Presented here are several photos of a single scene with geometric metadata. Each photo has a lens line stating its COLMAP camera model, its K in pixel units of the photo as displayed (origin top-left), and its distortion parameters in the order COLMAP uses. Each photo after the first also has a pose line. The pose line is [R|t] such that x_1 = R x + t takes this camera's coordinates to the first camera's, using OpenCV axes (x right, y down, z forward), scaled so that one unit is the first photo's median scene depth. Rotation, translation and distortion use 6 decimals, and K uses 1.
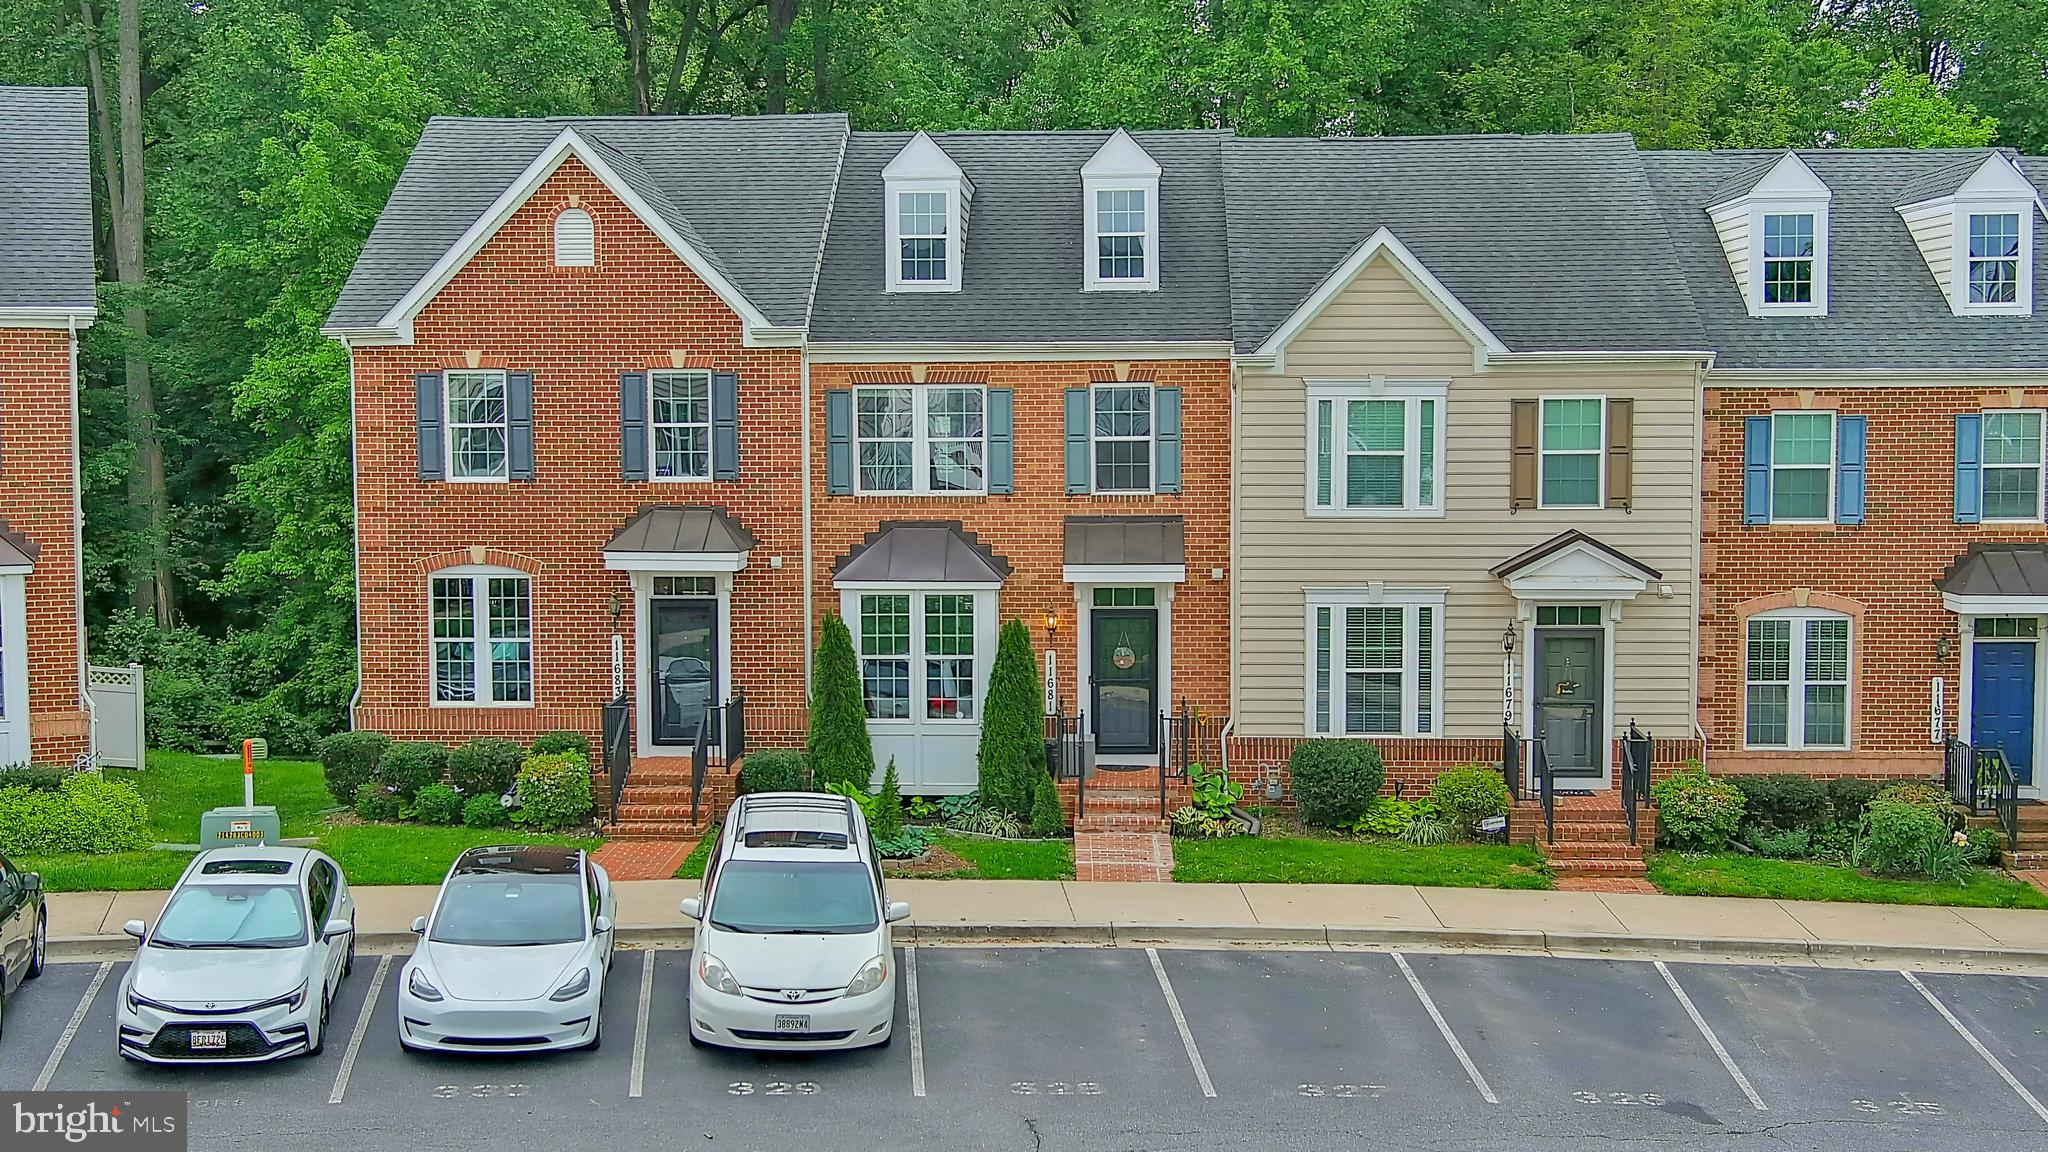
lens RADIAL K [[2326.6, 0, 1026.6], [0, 2326.6, 577.7], [0, 0, 1]] dist [0.057998, -0.212714]
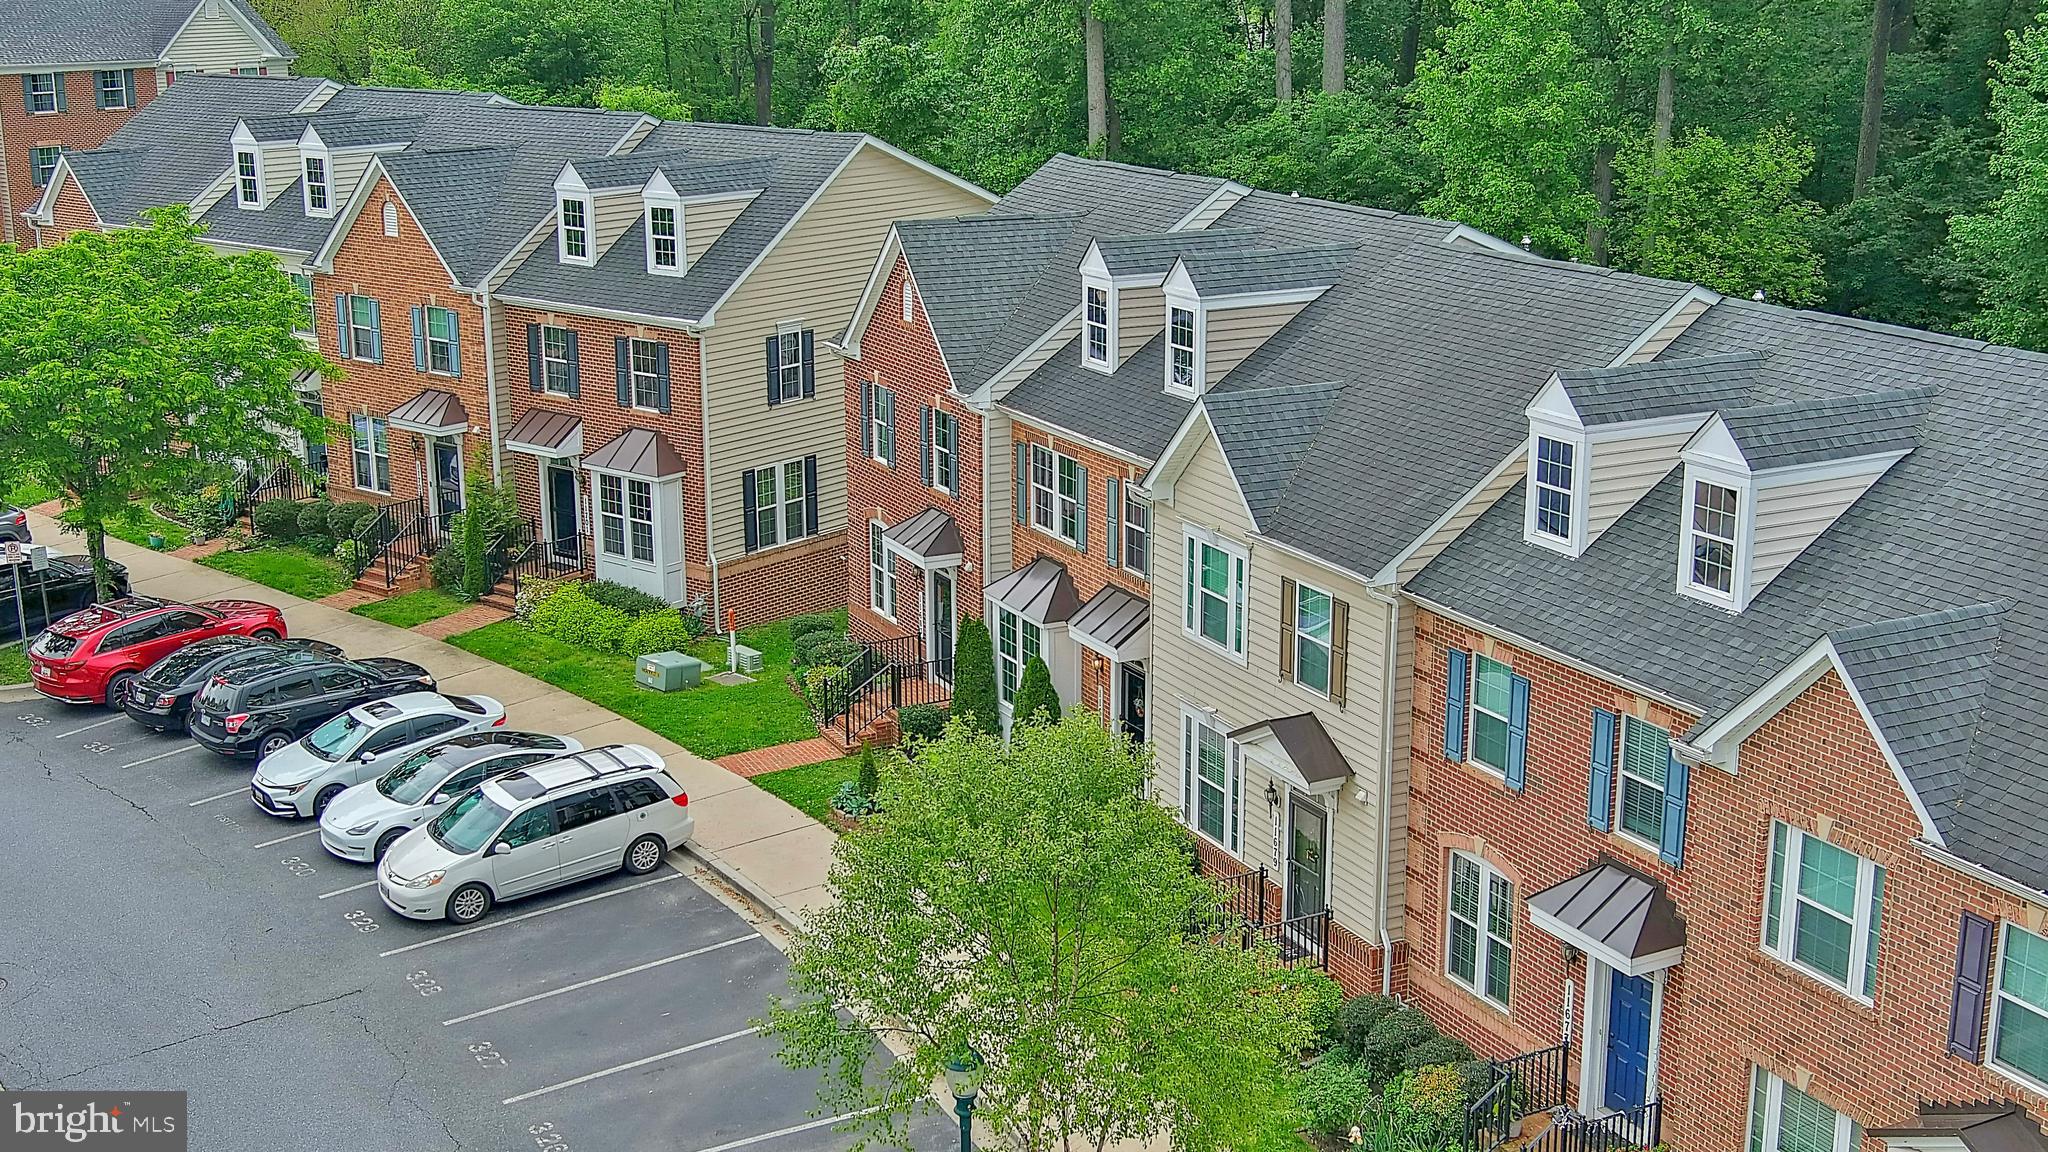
lens RADIAL K [[2326.6, 0, 1026.6], [0, 2326.6, 577.7], [0, 0, 1]] dist [0.057998, -0.212714]
pose [[0.491976, 0.228311, -0.840139, 1.015321], [-0.063219, 0.971823, 0.227076, -0.301749], [0.868310, -0.058604, 0.492547, 0.384280]]
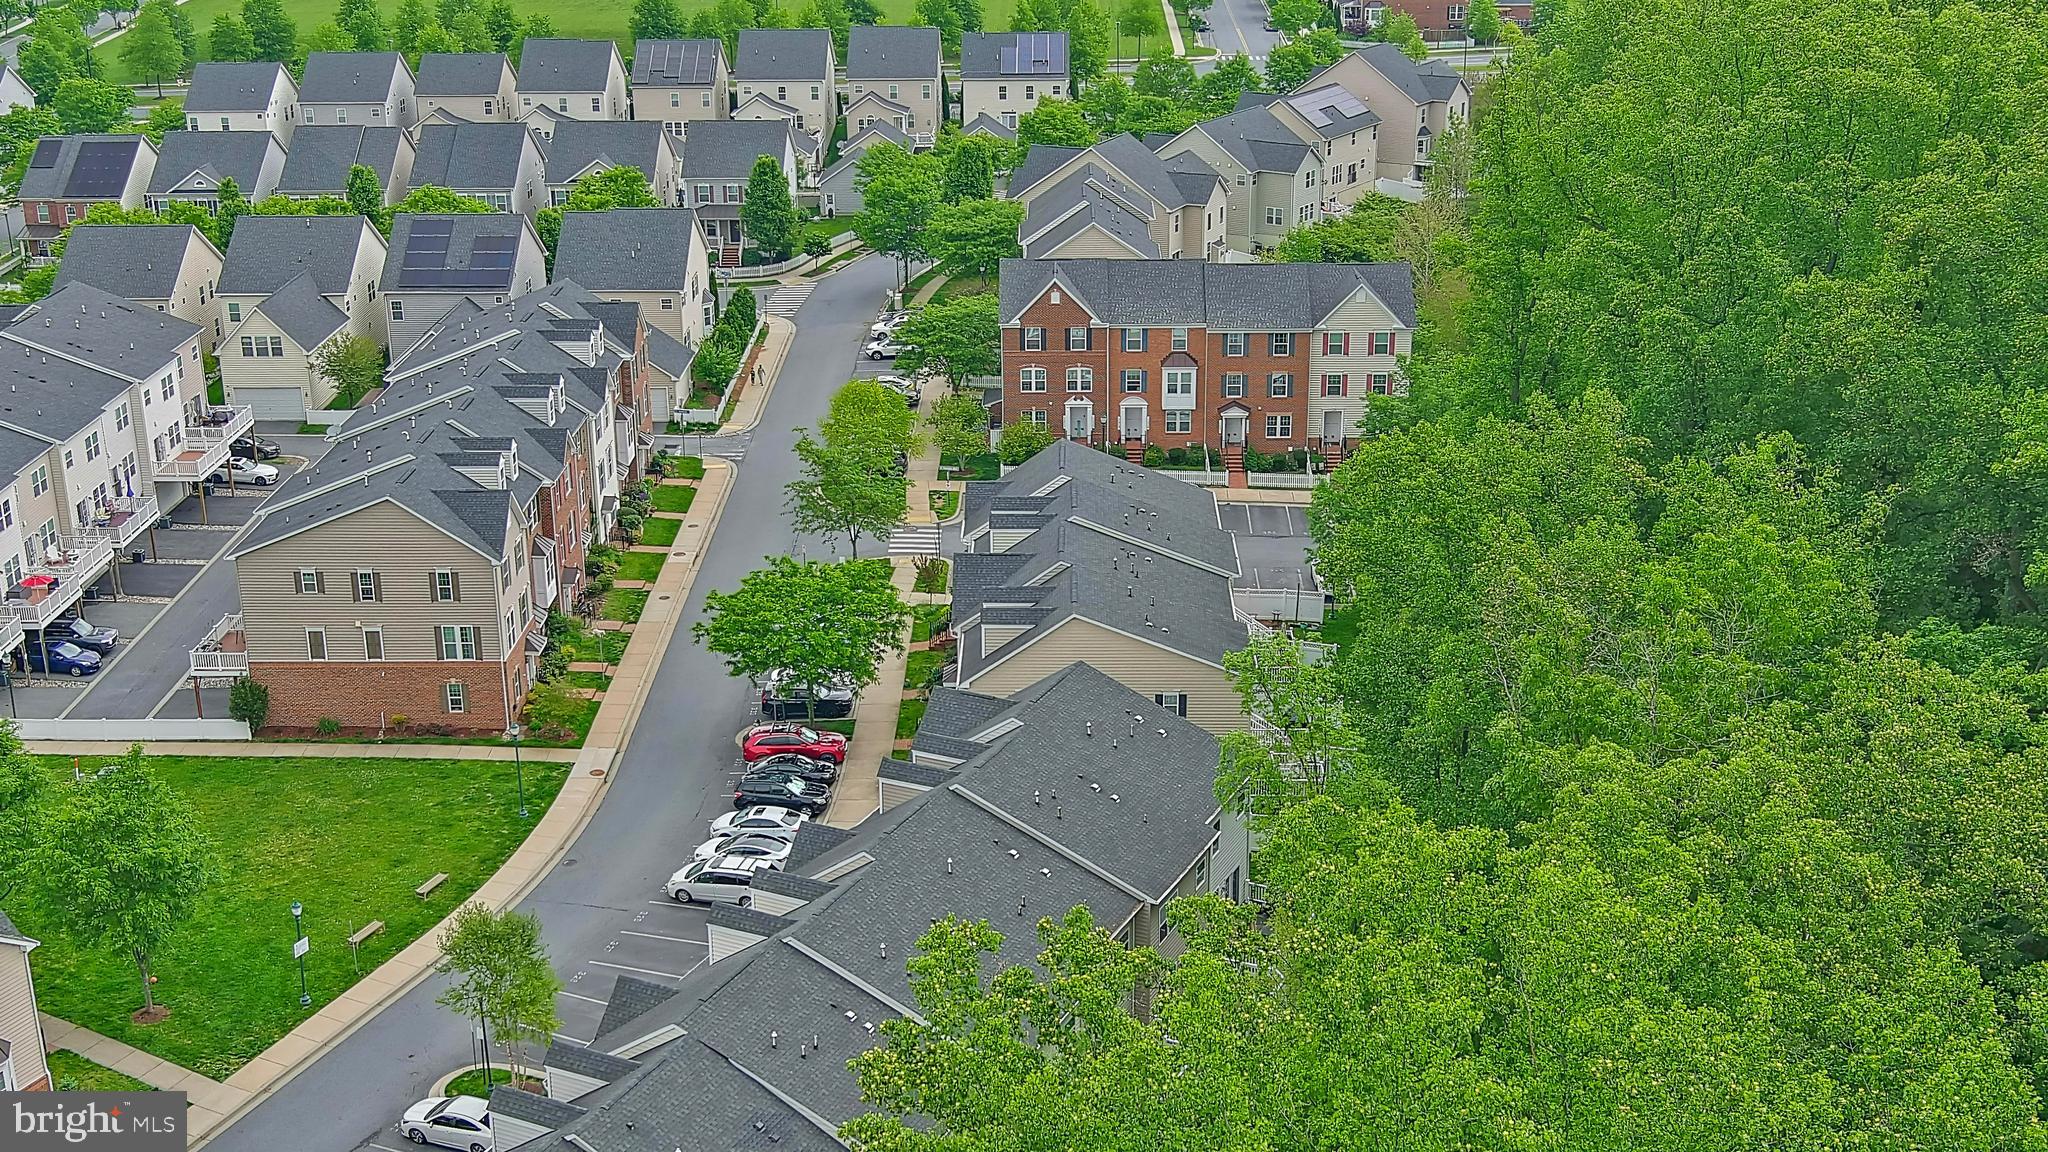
lens RADIAL K [[2326.6, 0, 1026.6], [0, 2326.6, 577.7], [0, 0, 1]] dist [0.057998, -0.212714]
pose [[-0.391618, 0.323454, -0.861401, 2.357320], [-0.057435, 0.925757, 0.373731, -1.475239], [0.918333, 0.195834, -0.343966, 2.125007]]
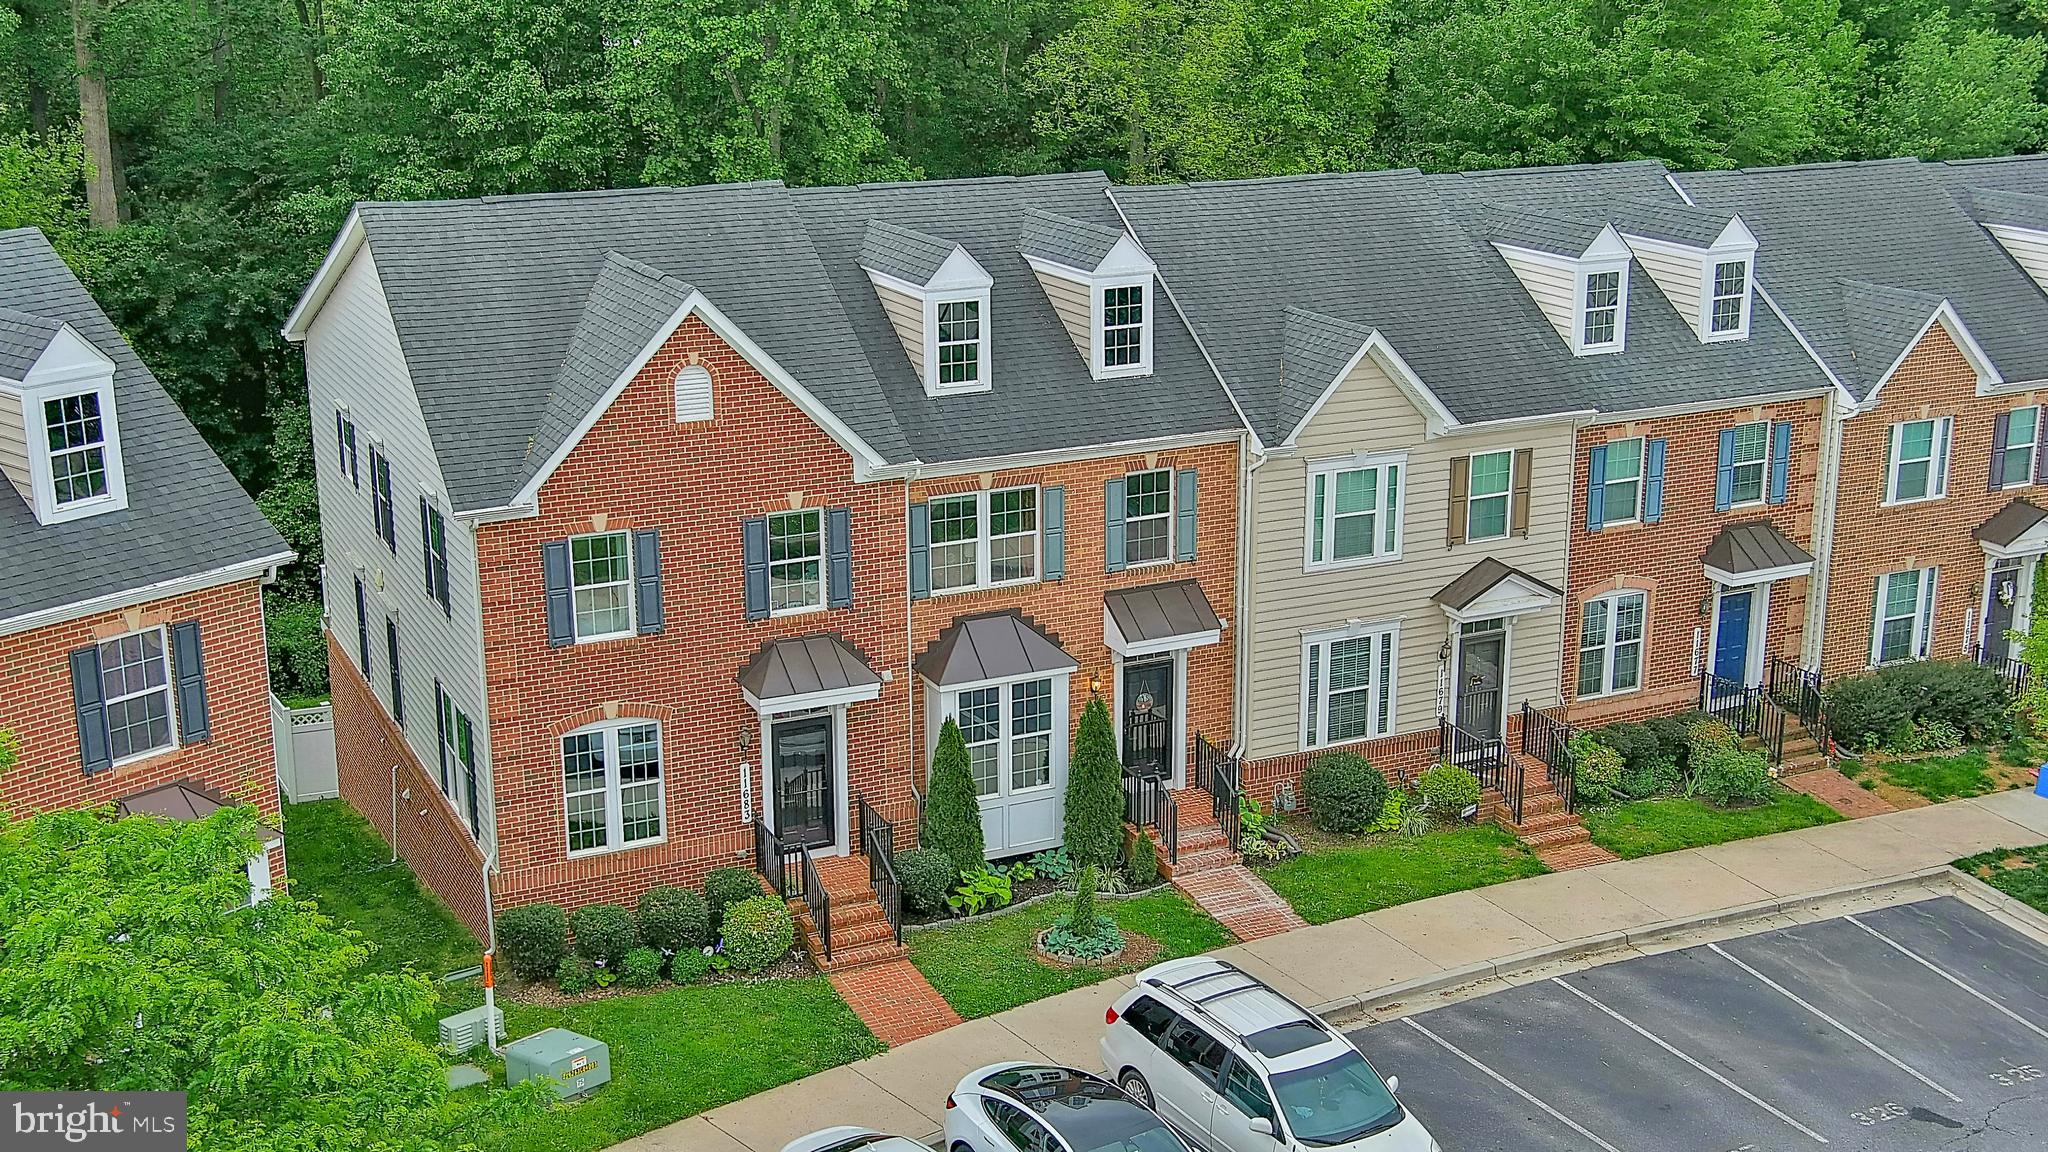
lens RADIAL K [[2341.7, 0, 1023.5], [0, 2341.7, 583.7], [0, 0, 1]] dist [0.061332, -0.248388]
pose [[0.879317, -0.131973, 0.457586, -0.541267], [0.036591, 0.976719, 0.211381, -0.274020], [-0.474829, -0.169127, 0.863674, 0.049967]]
